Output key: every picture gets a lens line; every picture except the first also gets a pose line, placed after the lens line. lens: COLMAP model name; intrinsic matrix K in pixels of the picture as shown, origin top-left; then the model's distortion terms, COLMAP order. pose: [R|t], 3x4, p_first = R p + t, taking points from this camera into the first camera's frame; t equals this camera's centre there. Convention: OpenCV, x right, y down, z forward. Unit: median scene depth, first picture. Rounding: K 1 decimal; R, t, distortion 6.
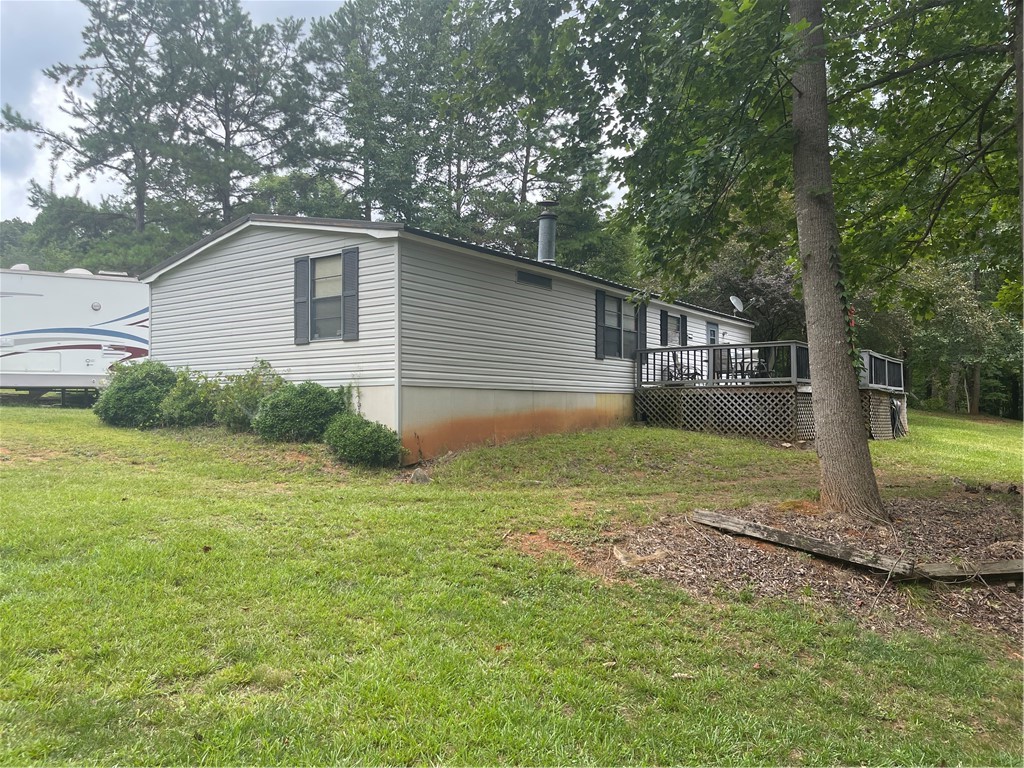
lens RADIAL K [[781.9, 0, 506.1], [0, 781.9, 380.6], [0, 0, 1]] dist [0.052377, -0.066910]
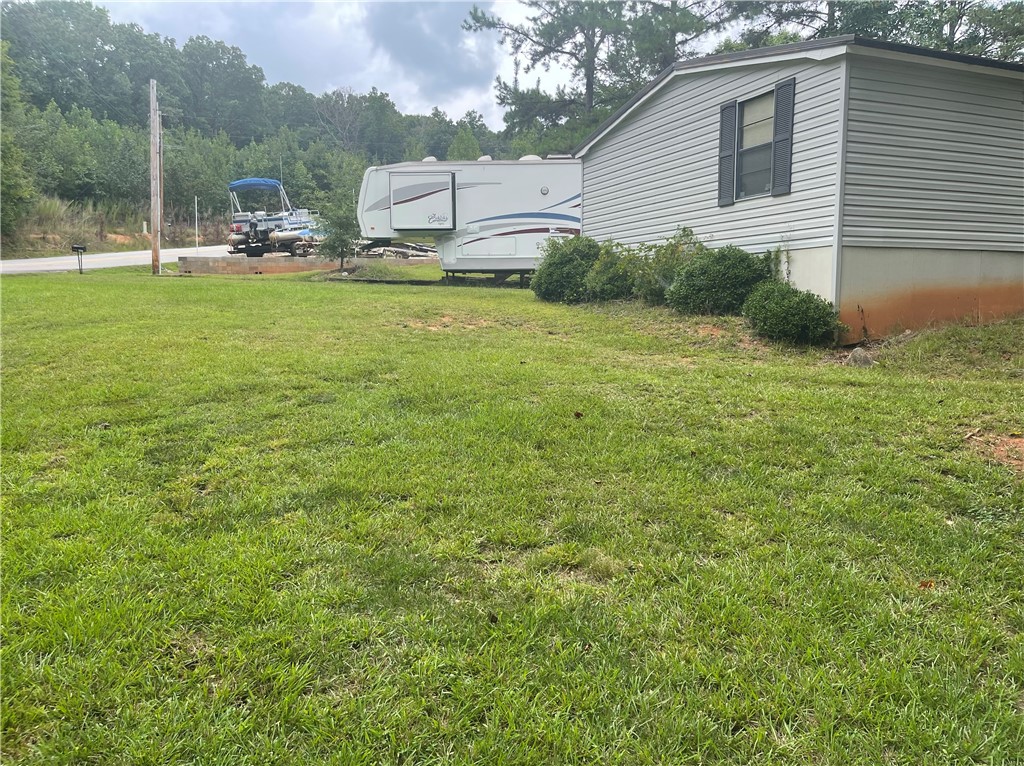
lens RADIAL K [[781.9, 0, 506.3], [0, 781.9, 386.9], [0, 0, 1]] dist [0.052377, -0.066910]
pose [[0.841302, 0.057779, -0.537468, 0.020852], [0.019839, 0.990301, 0.137513, 0.032840], [0.540201, -0.126353, 0.831997, 0.122041]]
